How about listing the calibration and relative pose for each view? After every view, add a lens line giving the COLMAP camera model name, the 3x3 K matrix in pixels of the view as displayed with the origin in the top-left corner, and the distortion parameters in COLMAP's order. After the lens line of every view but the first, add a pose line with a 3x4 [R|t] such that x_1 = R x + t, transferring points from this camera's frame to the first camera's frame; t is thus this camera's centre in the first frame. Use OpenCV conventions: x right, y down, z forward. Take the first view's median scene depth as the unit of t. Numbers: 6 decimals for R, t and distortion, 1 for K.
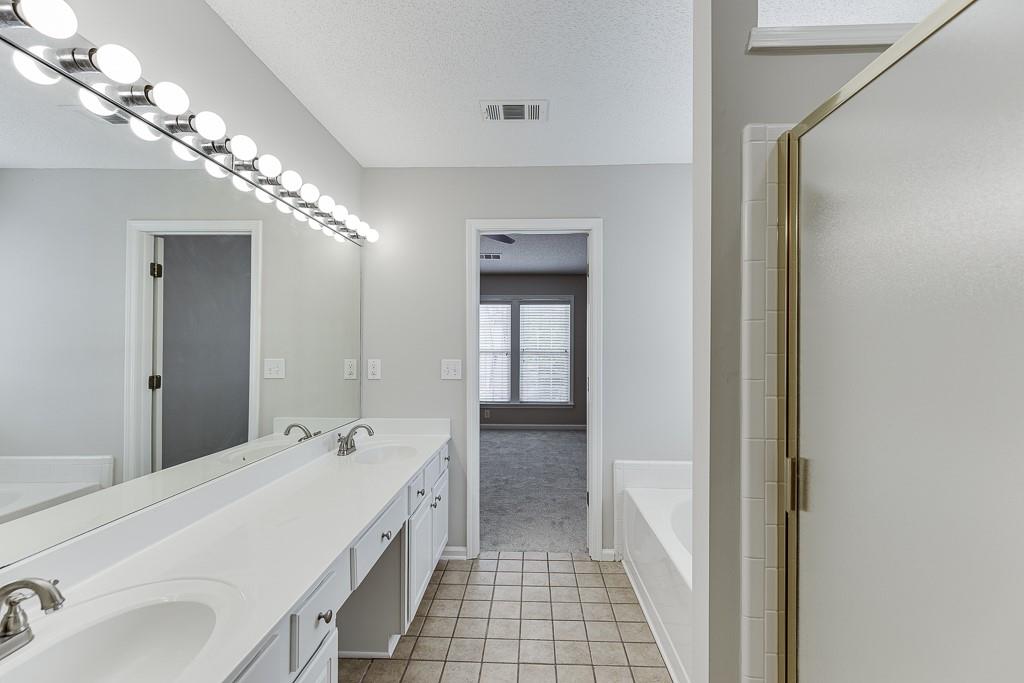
lens RADIAL K [[456.7, 0, 520.7], [0, 456.7, 347.9], [0, 0, 1]] dist [0.002017, -0.002645]
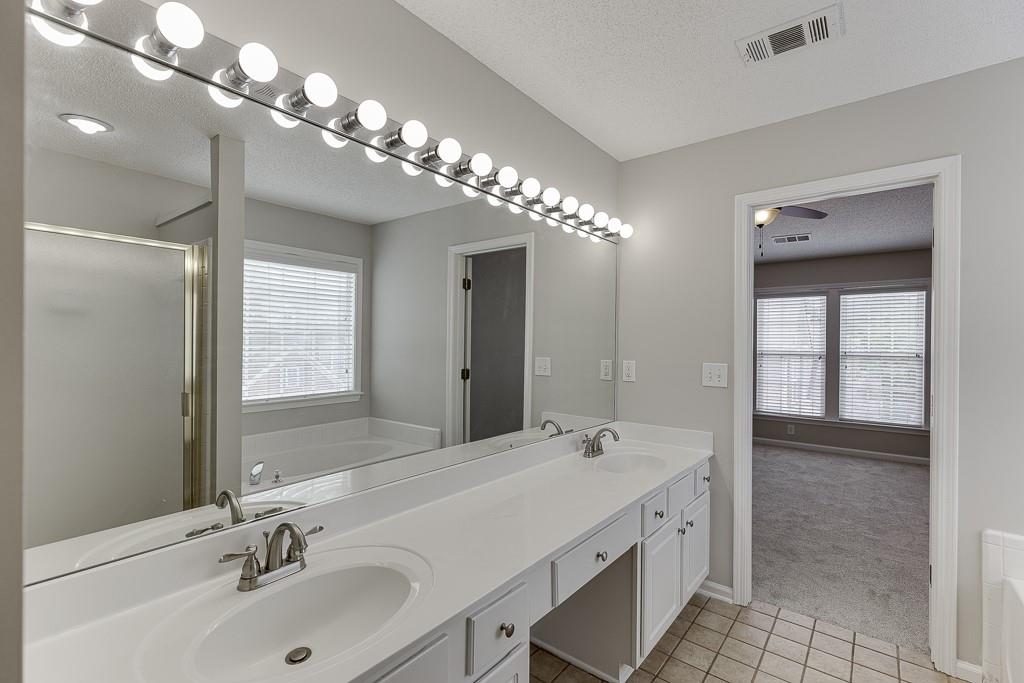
lens RADIAL K [[456.7, 0, 513.3], [0, 456.7, 345.7], [0, 0, 1]] dist [0.002017, -0.002645]
pose [[0.798947, 0.008640, -0.601340, 0.058916], [-0.011392, 0.999935, -0.000769, -0.002777], [0.601294, 0.007465, 0.798993, 0.090093]]
